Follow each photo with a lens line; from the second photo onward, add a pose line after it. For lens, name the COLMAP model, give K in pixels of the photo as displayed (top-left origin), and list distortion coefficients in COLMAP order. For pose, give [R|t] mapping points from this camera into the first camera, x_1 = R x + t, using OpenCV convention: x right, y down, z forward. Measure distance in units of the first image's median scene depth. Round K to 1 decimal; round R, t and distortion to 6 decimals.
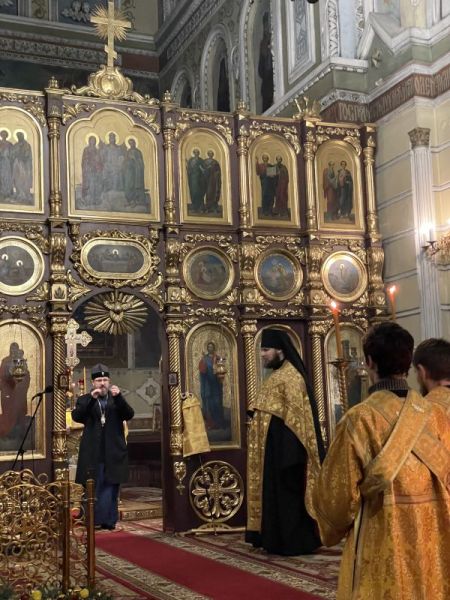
lens RADIAL K [[890.4, 0, 230.1], [0, 890.4, 310.2], [0, 0, 1]] dist [0.134419, 0.000000]
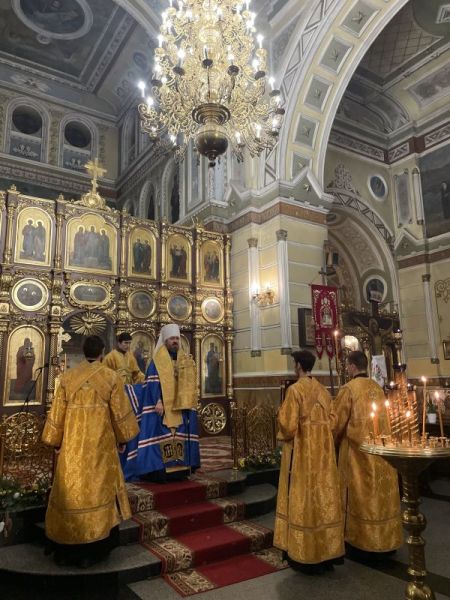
lens RADIAL K [[452.0, 0, 235.5], [0, 452.0, 296.5], [0, 0, 1]] dist [0.094386, -0.117949]
pose [[0.979237, 0.055864, 0.194867, -0.017949], [-0.042611, 0.996526, -0.071551, 0.001775], [-0.198187, 0.061762, 0.978216, 0.029308]]
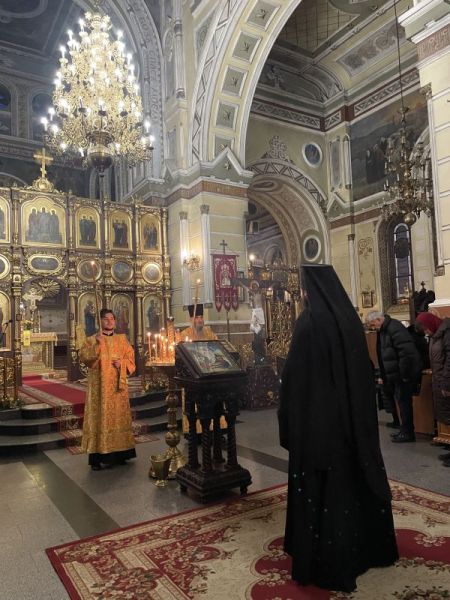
lens RADIAL K [[452.0, 0, 225.6], [0, 452.0, 303.6], [0, 0, 1]] dist [0.094386, -0.117949]
pose [[0.984417, 0.008686, 0.175633, 0.114020], [-0.018200, 0.998448, 0.052630, -0.024569], [-0.174904, -0.055006, 0.983048, -0.216440]]
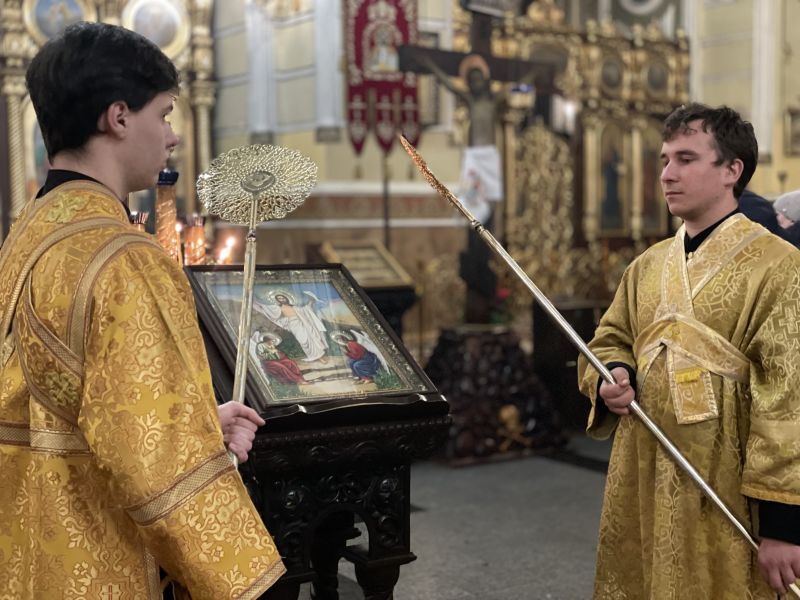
lens RADIAL K [[1187.2, 0, 394.7], [0, 1187.2, 260.4], [0, 0, 1]] dist [0.134419, 0.000000]
pose [[0.981914, 0.022016, 0.188043, 0.145229], [-0.052284, 0.986125, 0.157556, -0.013062], [-0.181965, -0.164538, 0.969441, -0.057176]]
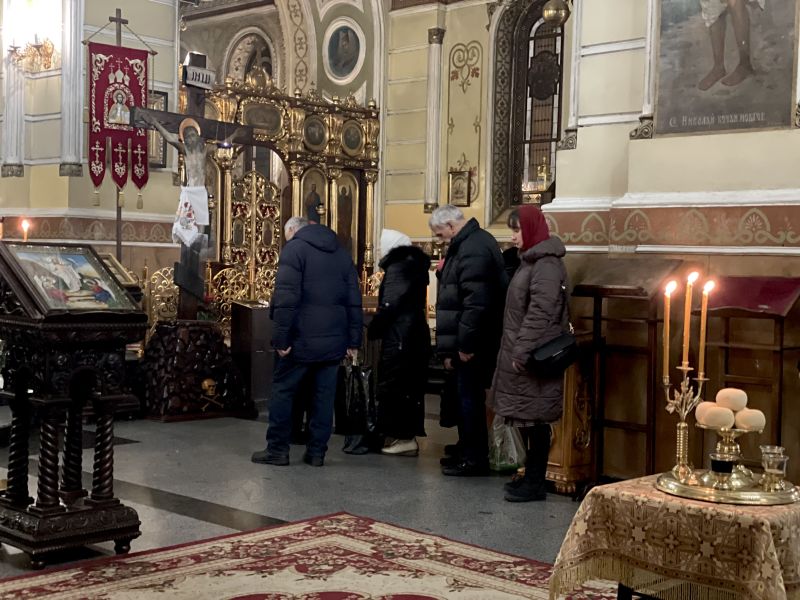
lens RADIAL K [[1187.2, 0, 409.3], [0, 1187.2, 288.7], [0, 0, 1]] dist [0.134419, 0.000000]
pose [[0.912268, 0.052227, 0.406251, 0.096531], [-0.112545, 0.985623, 0.126019, -0.031174], [-0.393829, -0.160684, 0.905030, -0.341540]]
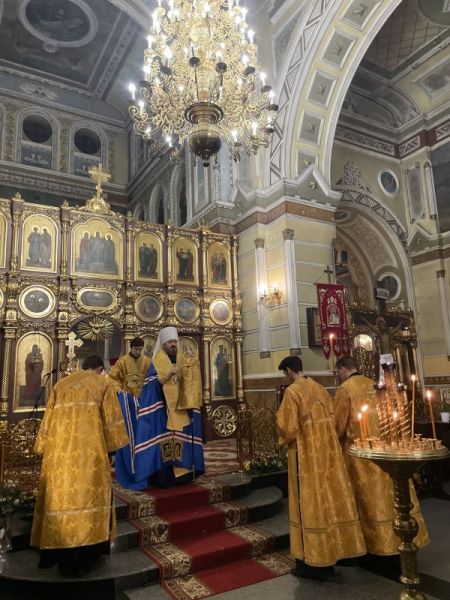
lens RADIAL K [[452.0, 0, 236.9], [0, 452.0, 299.9], [0, 0, 1]] dist [0.094386, -0.117949]
pose [[0.986884, 0.028942, 0.158813, 0.006040], [-0.018532, 0.997605, -0.066643, 0.000987], [-0.160361, 0.062826, 0.985057, 0.032868]]
